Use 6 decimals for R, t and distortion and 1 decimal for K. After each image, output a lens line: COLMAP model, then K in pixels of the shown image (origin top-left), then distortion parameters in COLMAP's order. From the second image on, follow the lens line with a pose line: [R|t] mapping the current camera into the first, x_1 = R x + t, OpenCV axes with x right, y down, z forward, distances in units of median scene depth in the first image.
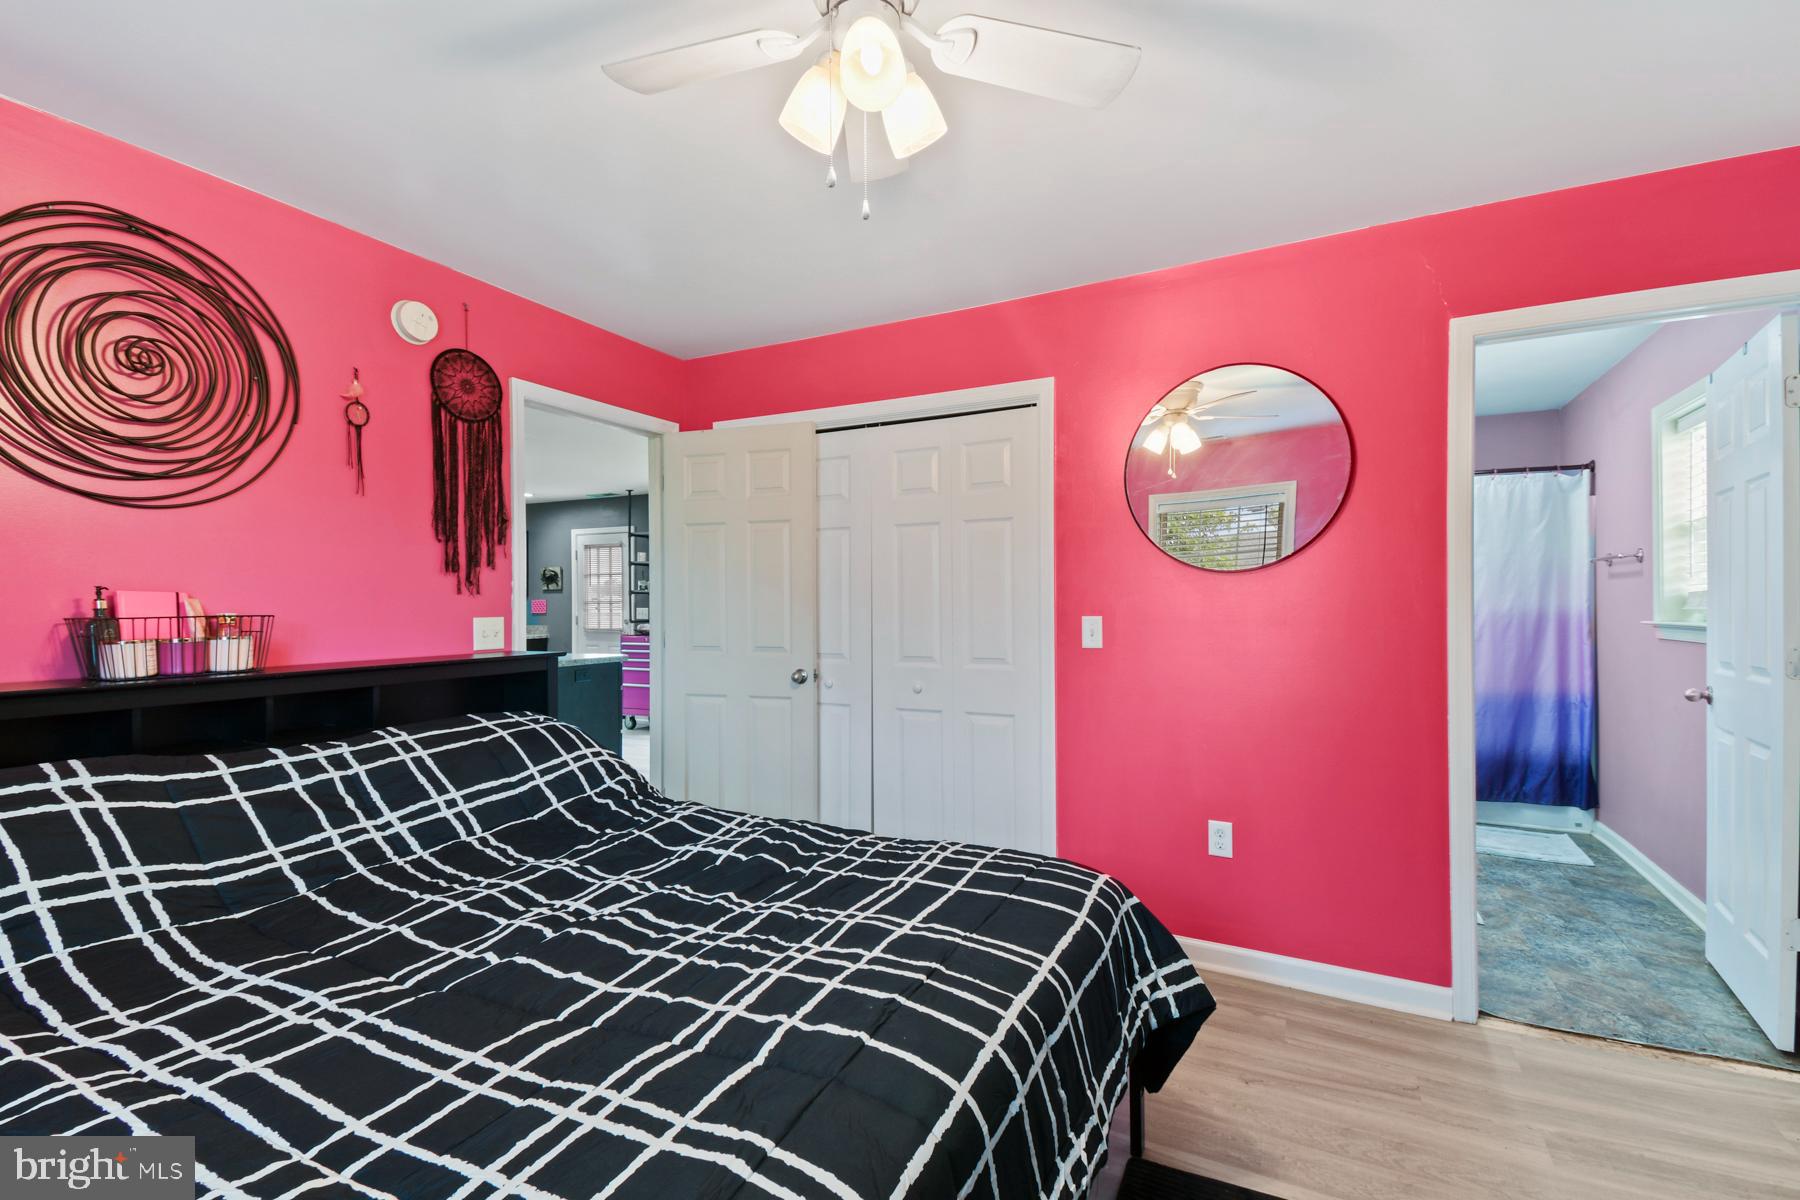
lens RADIAL K [[792.5, 0, 908.0], [0, 792.5, 594.2], [0, 0, 1]] dist [0.069210, -0.034279]
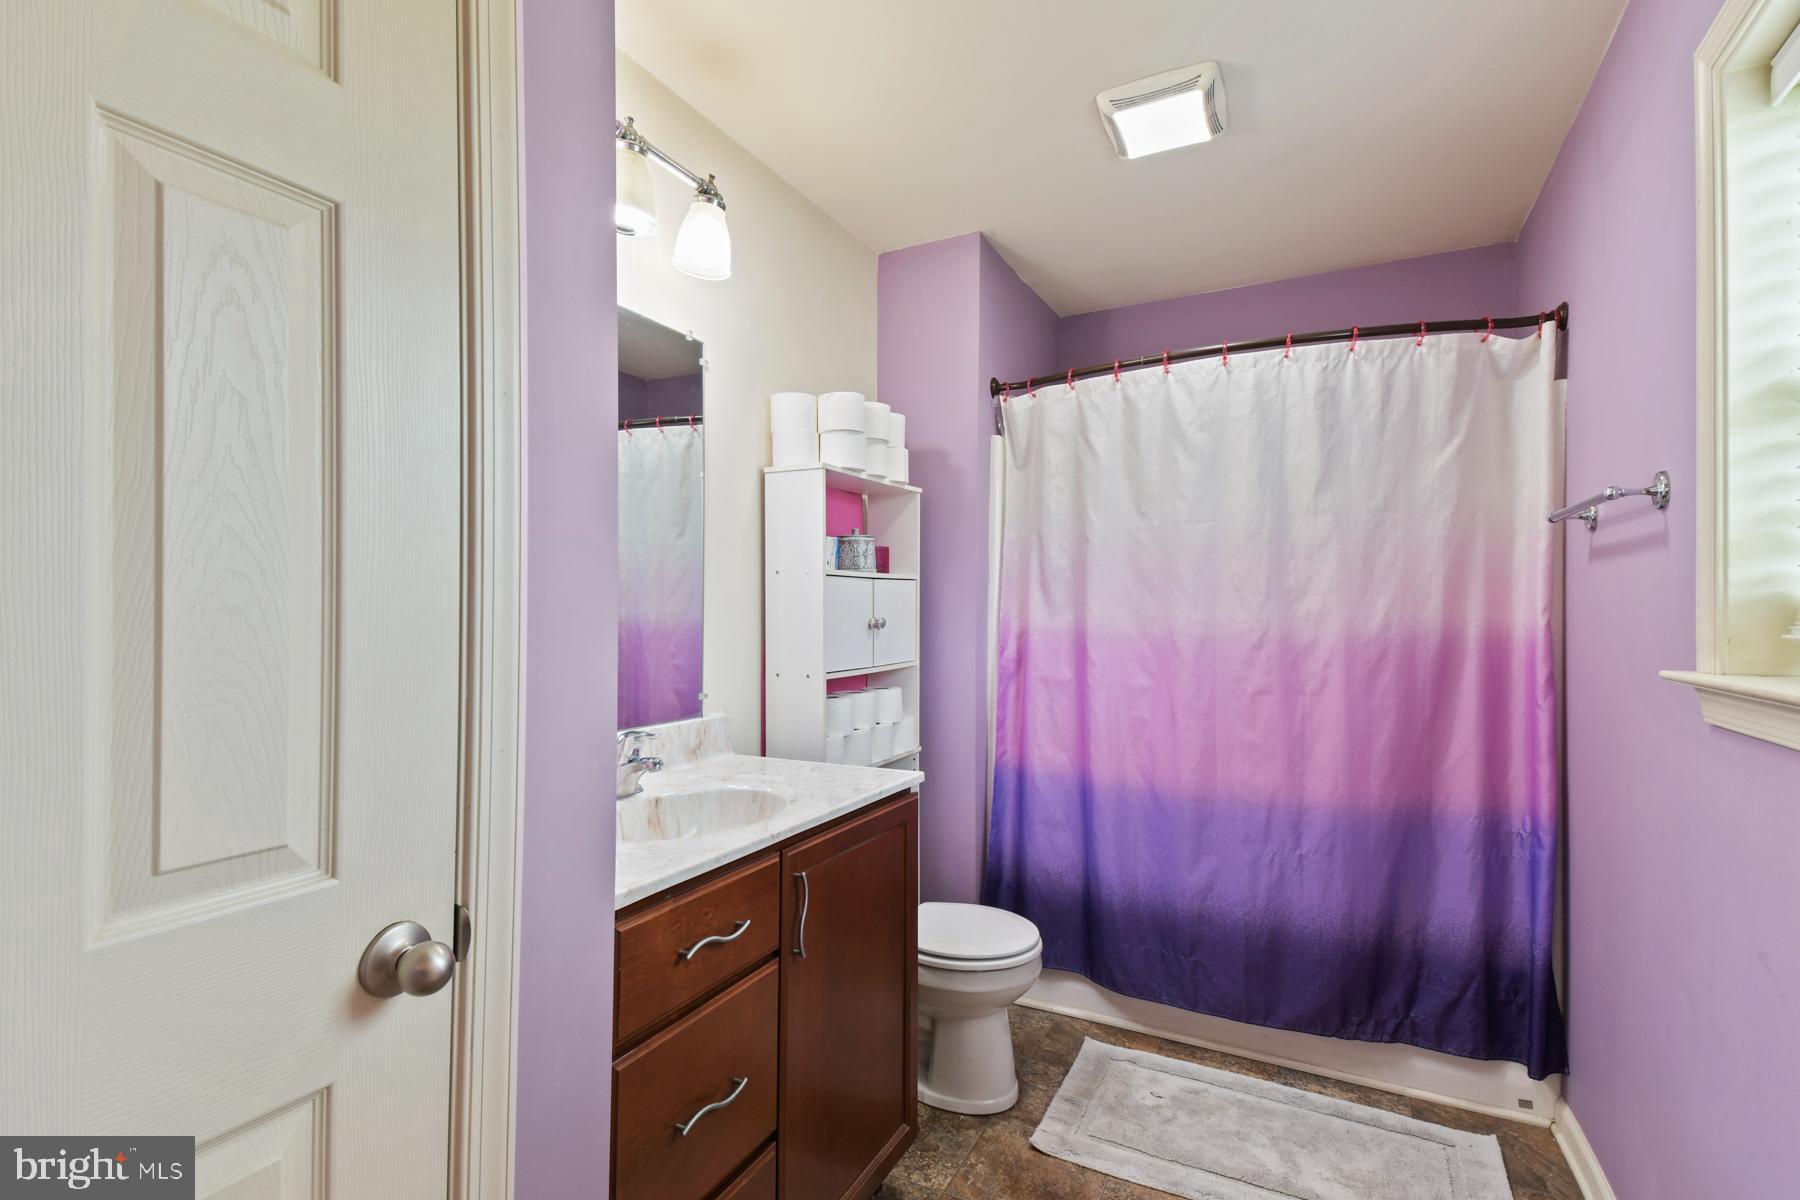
lens RADIAL K [[860.8, 0, 887.5], [0, 860.8, 607.8], [0, 0, 1]] dist [0.045344, -0.011764]
pose [[0.999976, 0.006171, 0.003025, 0.457618], [-0.006184, 0.999972, 0.004267, 0.006171], [-0.002999, -0.004285, 0.999986, 0.505800]]
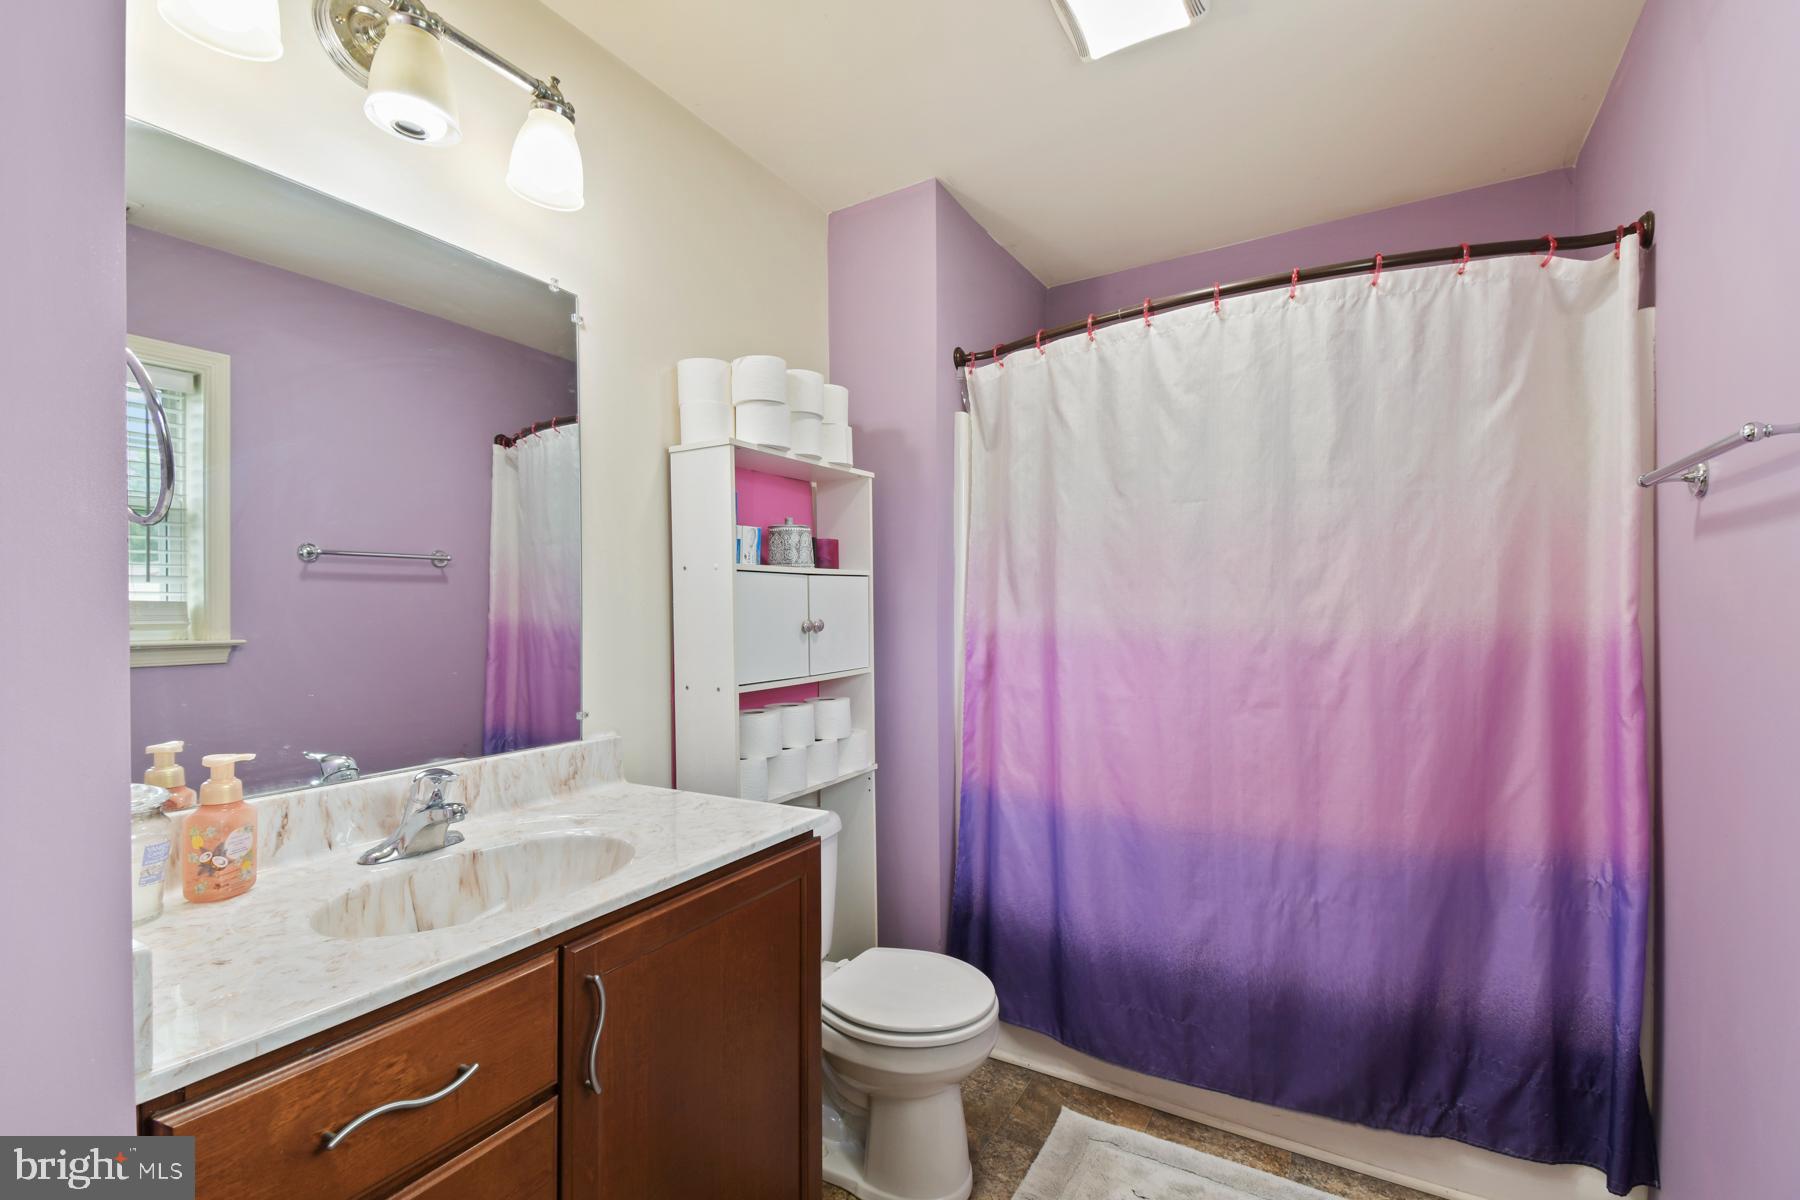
lens RADIAL K [[792.5, 0, 891.9], [0, 792.5, 607.4], [0, 0, 1]] dist [0.069210, -0.034279]
pose [[0.998289, -0.005233, -0.058236, 0.522465], [0.005627, 0.999962, 0.006613, 0.005722], [0.058199, -0.006929, 0.998281, 0.616026]]
